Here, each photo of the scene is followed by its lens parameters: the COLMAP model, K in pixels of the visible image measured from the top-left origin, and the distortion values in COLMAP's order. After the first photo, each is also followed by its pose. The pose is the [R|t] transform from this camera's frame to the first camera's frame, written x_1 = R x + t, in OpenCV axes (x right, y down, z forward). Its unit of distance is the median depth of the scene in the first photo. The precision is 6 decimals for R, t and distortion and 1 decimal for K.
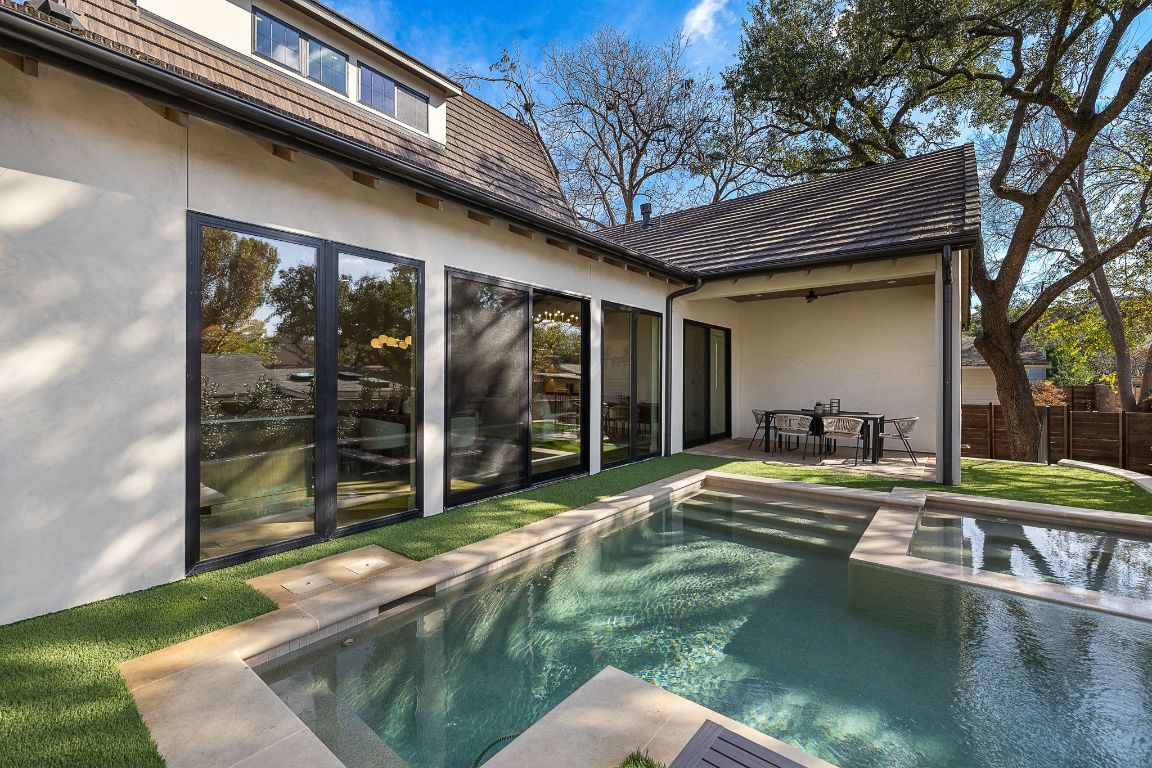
lens RADIAL K [[487.3, 0, 573.4], [0, 487.3, 360.7], [0, 0, 1]] dist [0.010593, 0.000086]
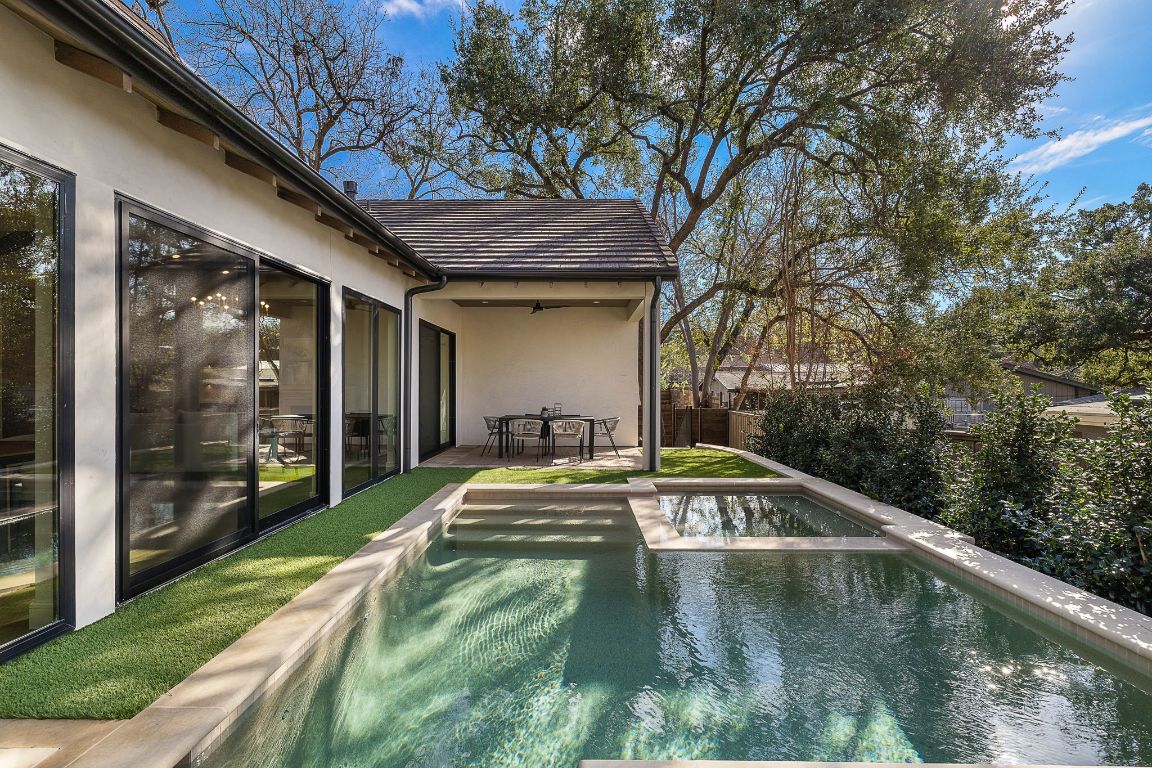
lens RADIAL K [[490.7, 0, 577.6], [0, 490.7, 378.8], [0, 0, 1]] dist [-0.000368, -0.000045]
pose [[0.790994, 0.008620, 0.611764, -0.125655], [-0.023863, 0.999575, 0.016770, 0.004018], [-0.611359, -0.027863, 0.790863, 0.131643]]
